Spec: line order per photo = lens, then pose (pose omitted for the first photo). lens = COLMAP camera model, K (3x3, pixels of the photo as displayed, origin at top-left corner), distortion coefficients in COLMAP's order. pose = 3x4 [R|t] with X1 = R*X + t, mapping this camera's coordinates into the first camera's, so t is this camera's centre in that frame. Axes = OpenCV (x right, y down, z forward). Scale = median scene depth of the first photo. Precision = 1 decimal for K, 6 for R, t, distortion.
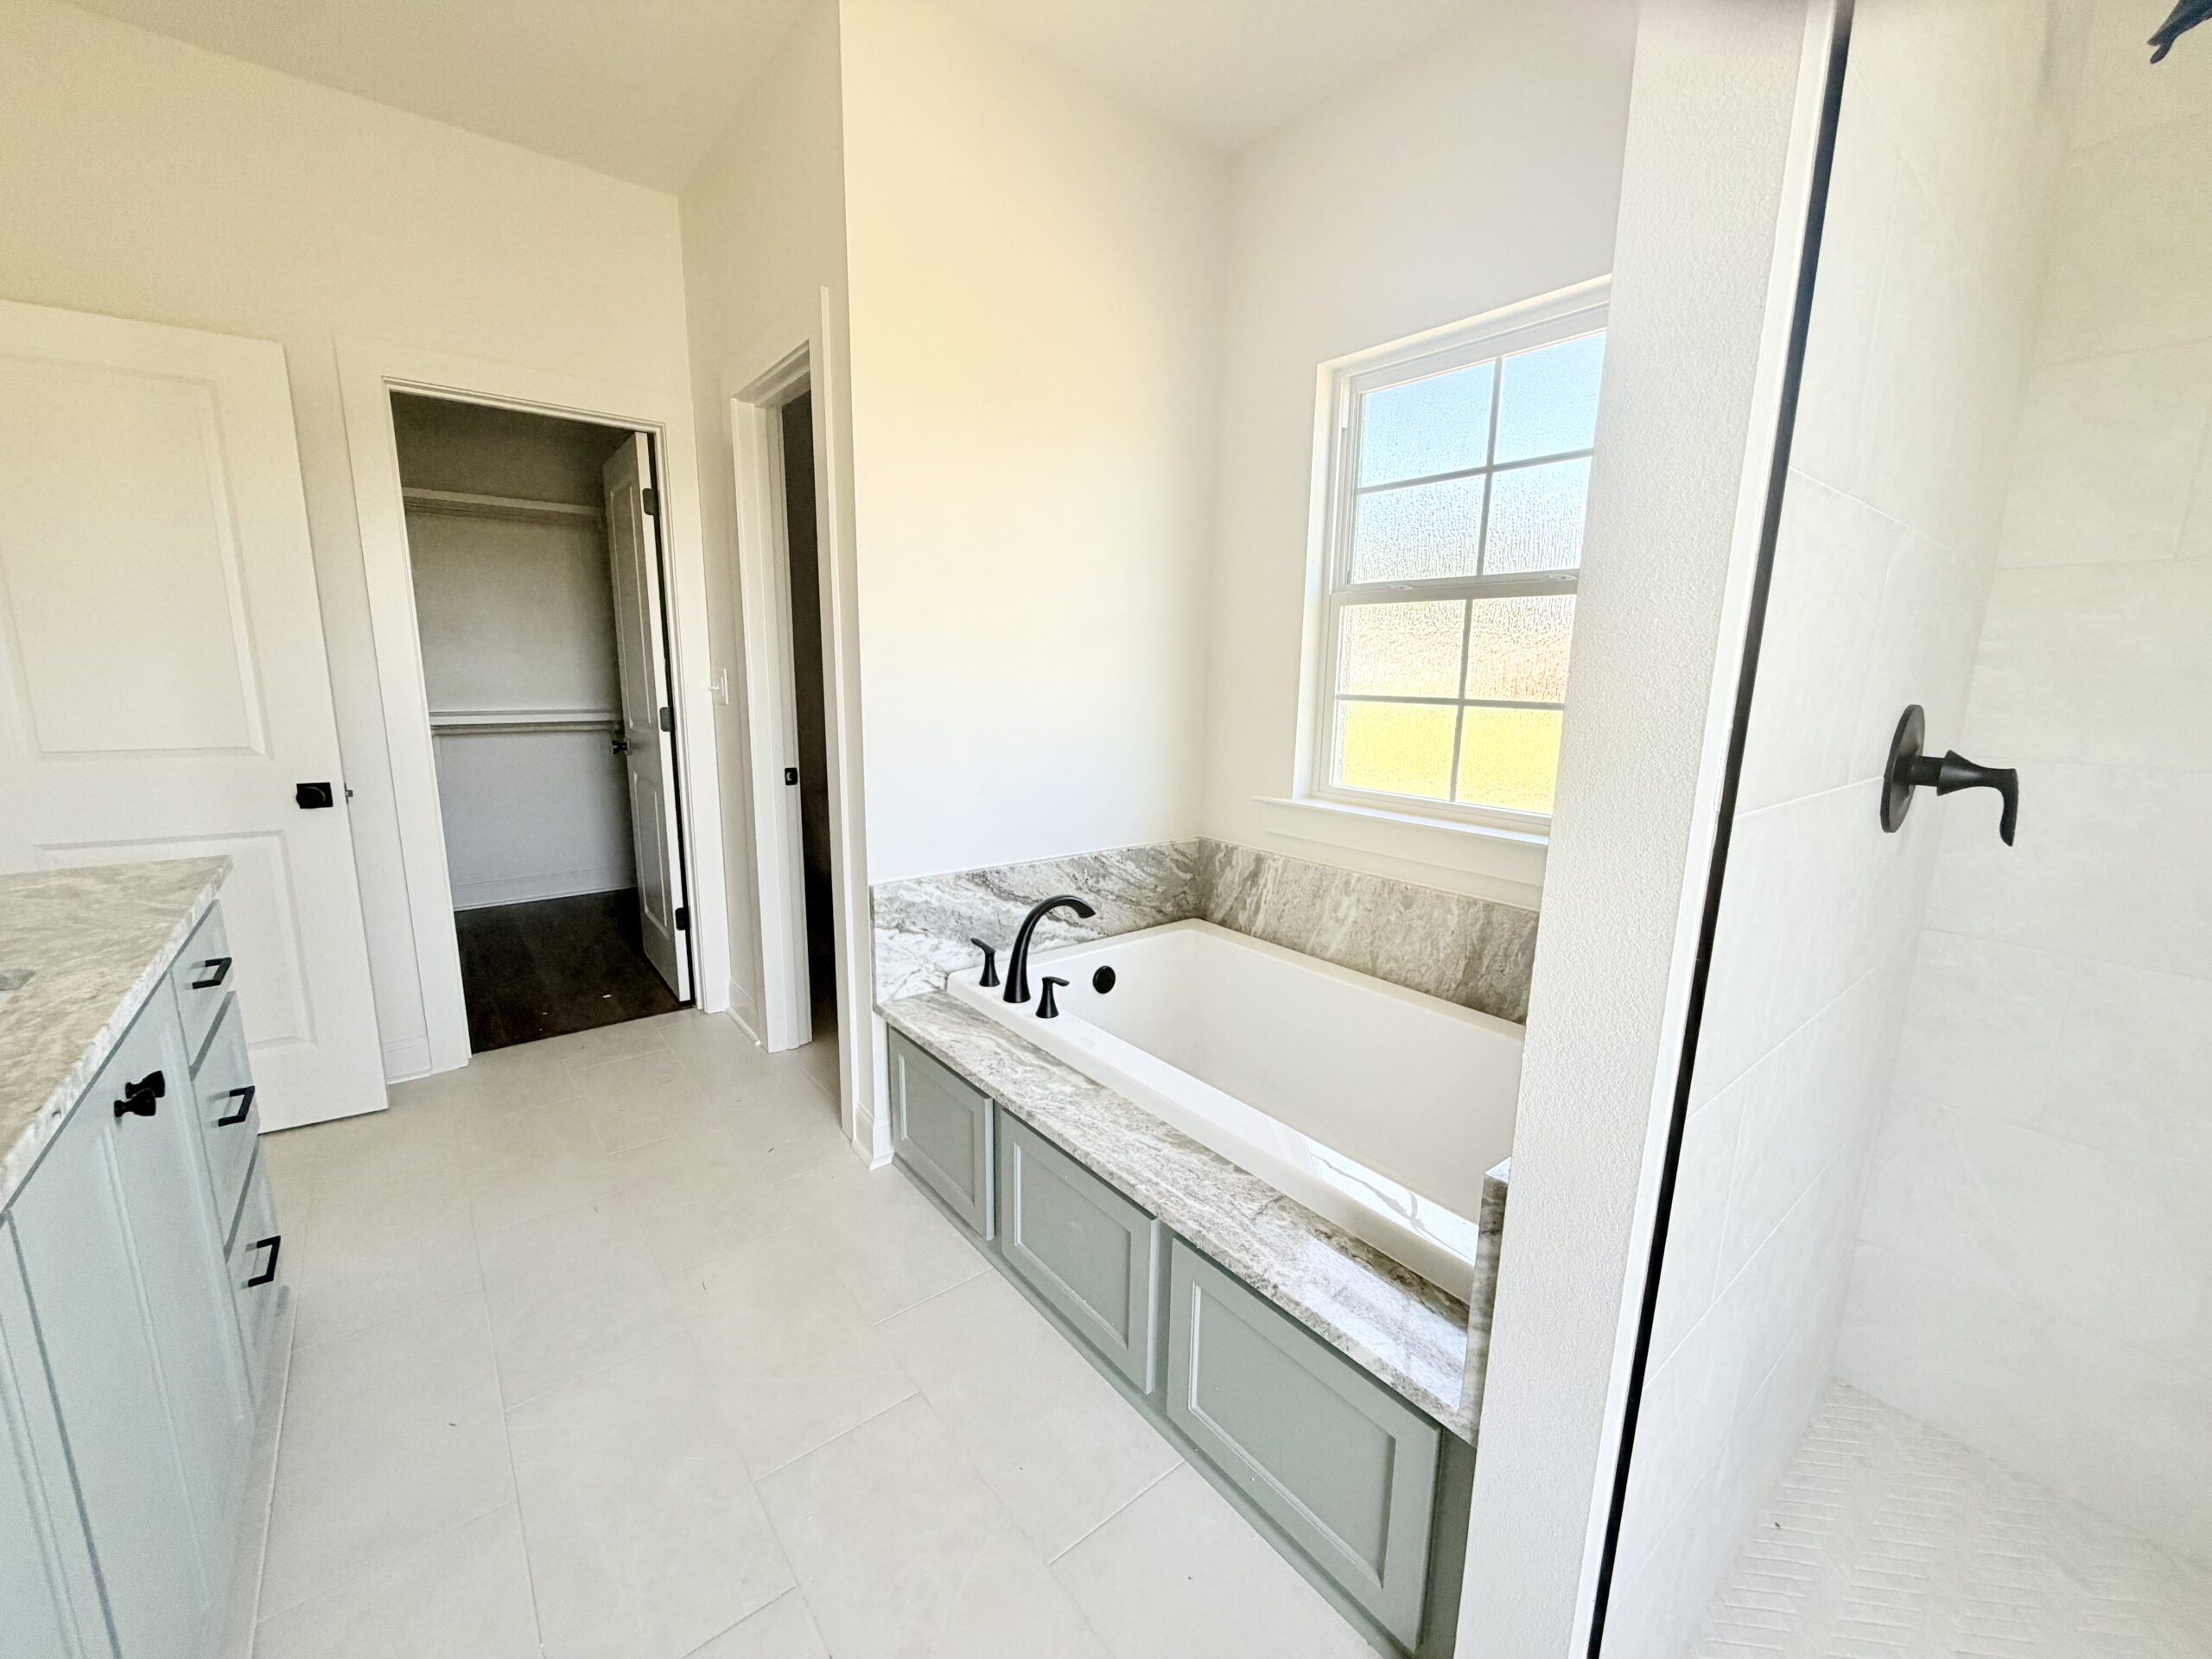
lens RADIAL K [[879.2, 0, 1099.8], [0, 879.2, 824.9], [0, 0, 1]] dist [-0.000663, -0.000084]
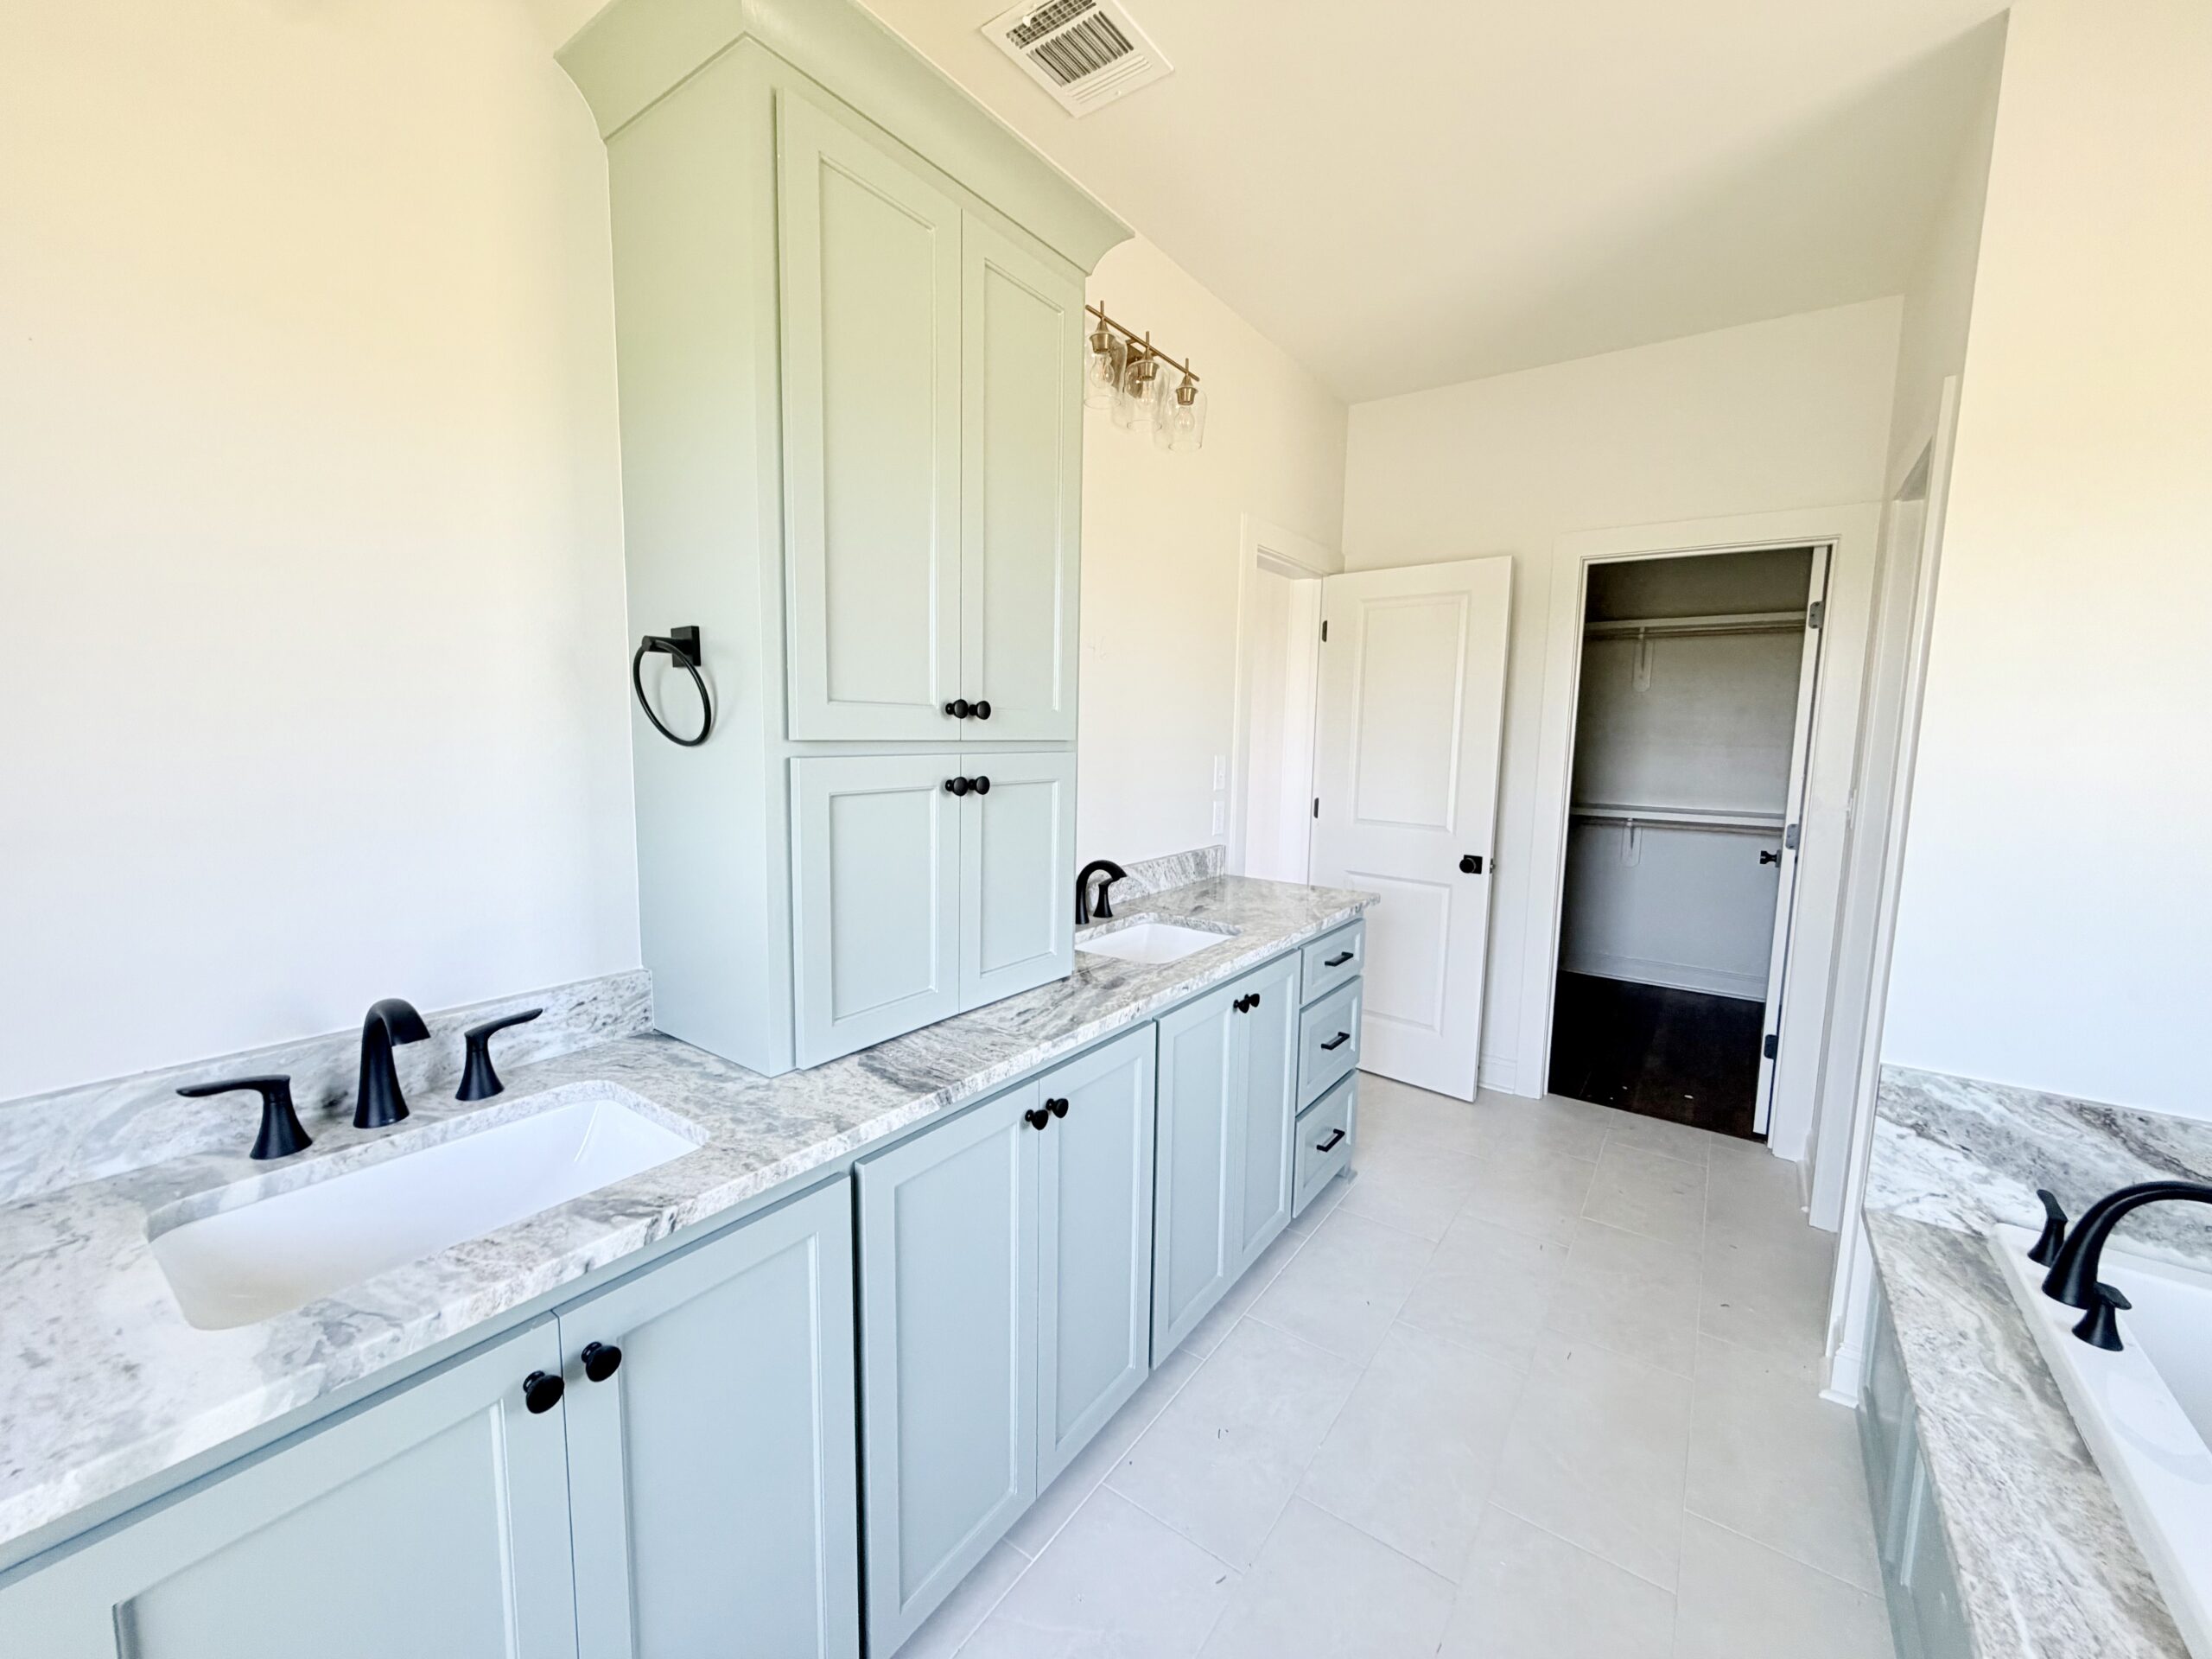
lens RADIAL K [[879.2, 0, 1099.8], [0, 879.2, 824.9], [0, 0, 1]] dist [-0.000663, -0.000084]
pose [[0.261932, 0.096714, -0.960228, 0.305432], [-0.187883, 0.981039, 0.047559, -0.050598], [0.946621, 0.167954, 0.275136, 0.031640]]
